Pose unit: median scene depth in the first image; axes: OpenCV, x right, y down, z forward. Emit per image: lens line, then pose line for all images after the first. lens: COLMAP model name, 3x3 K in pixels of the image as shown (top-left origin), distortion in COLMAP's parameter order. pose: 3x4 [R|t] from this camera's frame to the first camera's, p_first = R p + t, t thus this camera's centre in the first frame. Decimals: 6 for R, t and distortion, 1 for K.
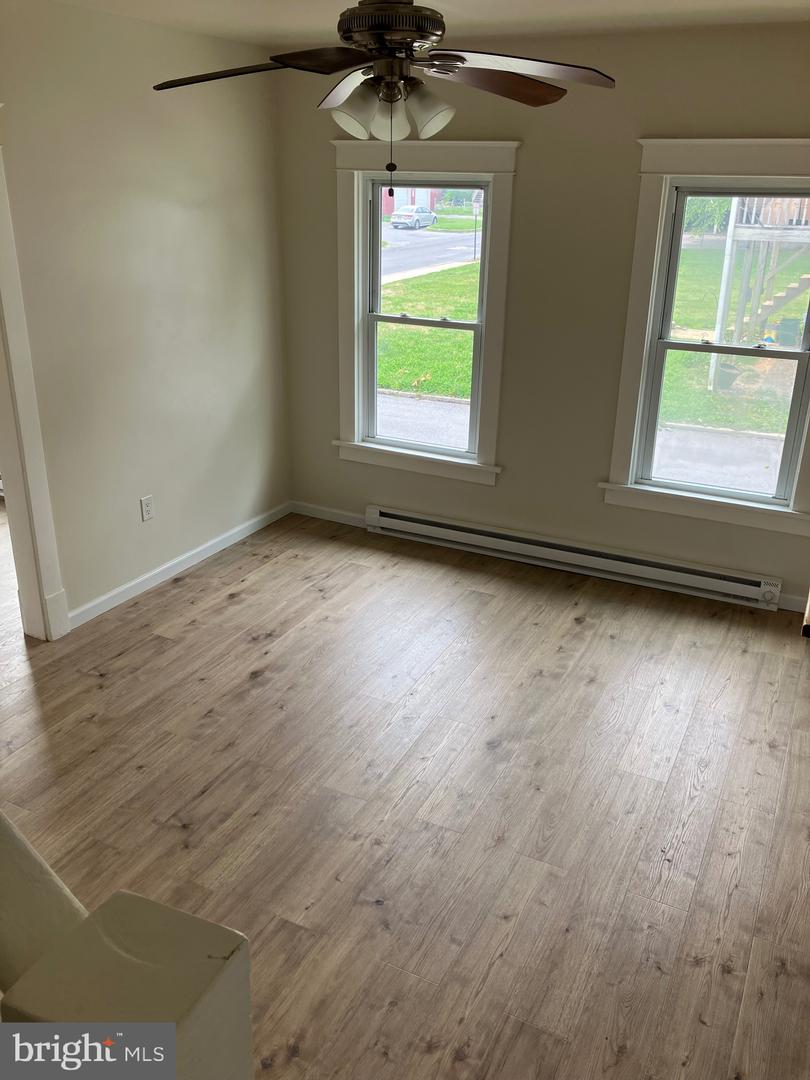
lens RADIAL K [[891.3, 0, 408.3], [0, 891.3, 542.3], [0, 0, 1]] dist [0.026708, -0.007778]
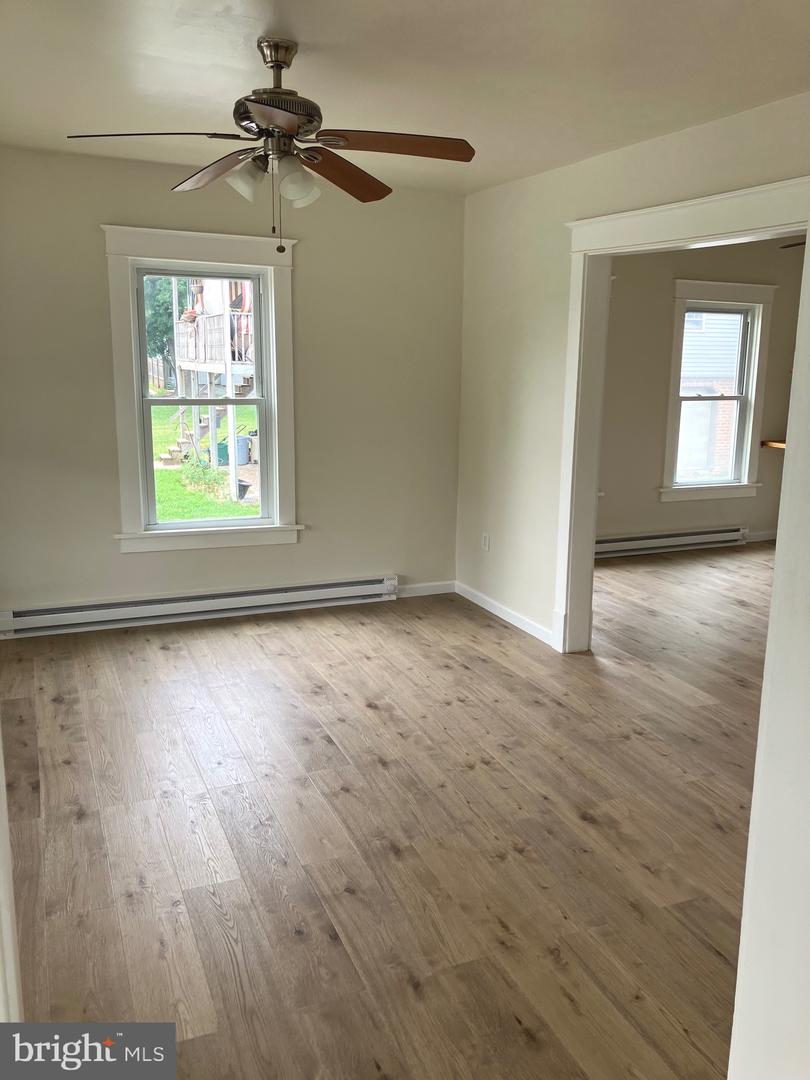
lens RADIAL K [[891.3, 0, 408.3], [0, 891.3, 542.3], [0, 0, 1]] dist [0.026708, -0.007778]
pose [[0.647810, -0.164758, 0.743772, -1.389040], [0.273202, 0.961633, -0.024936, -0.065689], [-0.711127, 0.219354, 0.667968, 0.316019]]
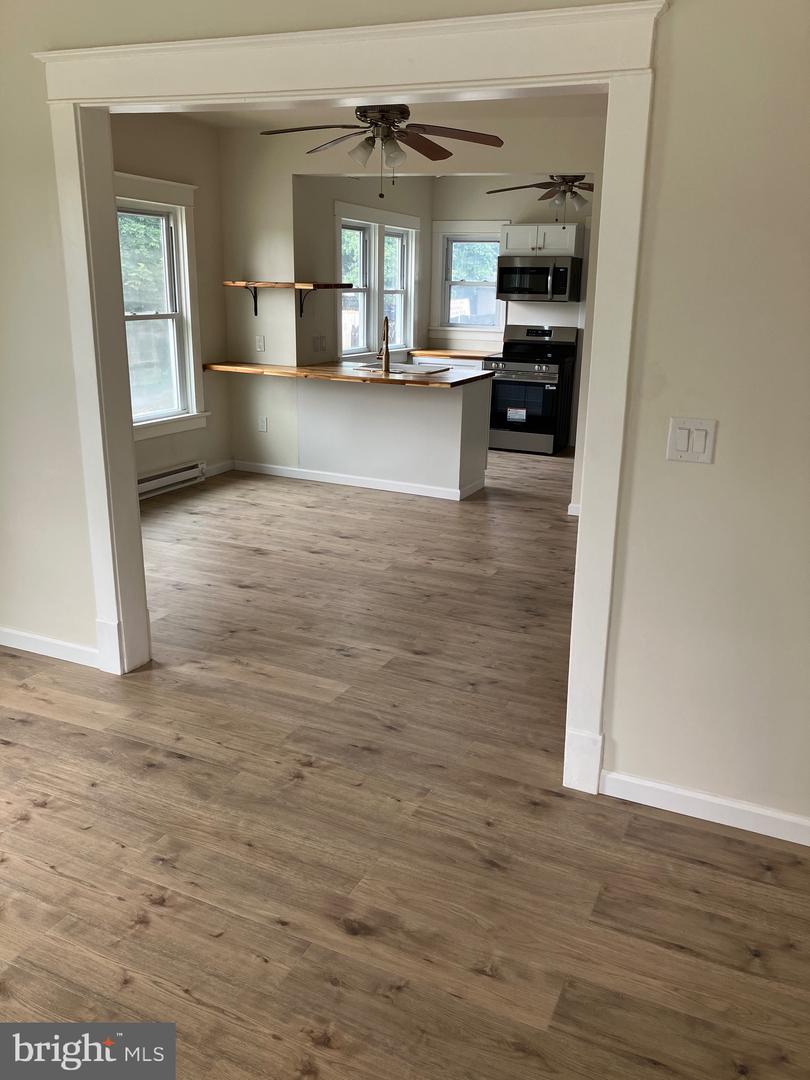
lens RADIAL K [[891.3, 0, 408.3], [0, 891.3, 542.3], [0, 0, 1]] dist [0.026708, -0.007778]
pose [[-0.036973, -0.296756, 0.954237, -1.208758], [0.343711, 0.892856, 0.290985, -0.169064], [-0.938348, 0.338740, 0.068986, 0.620441]]
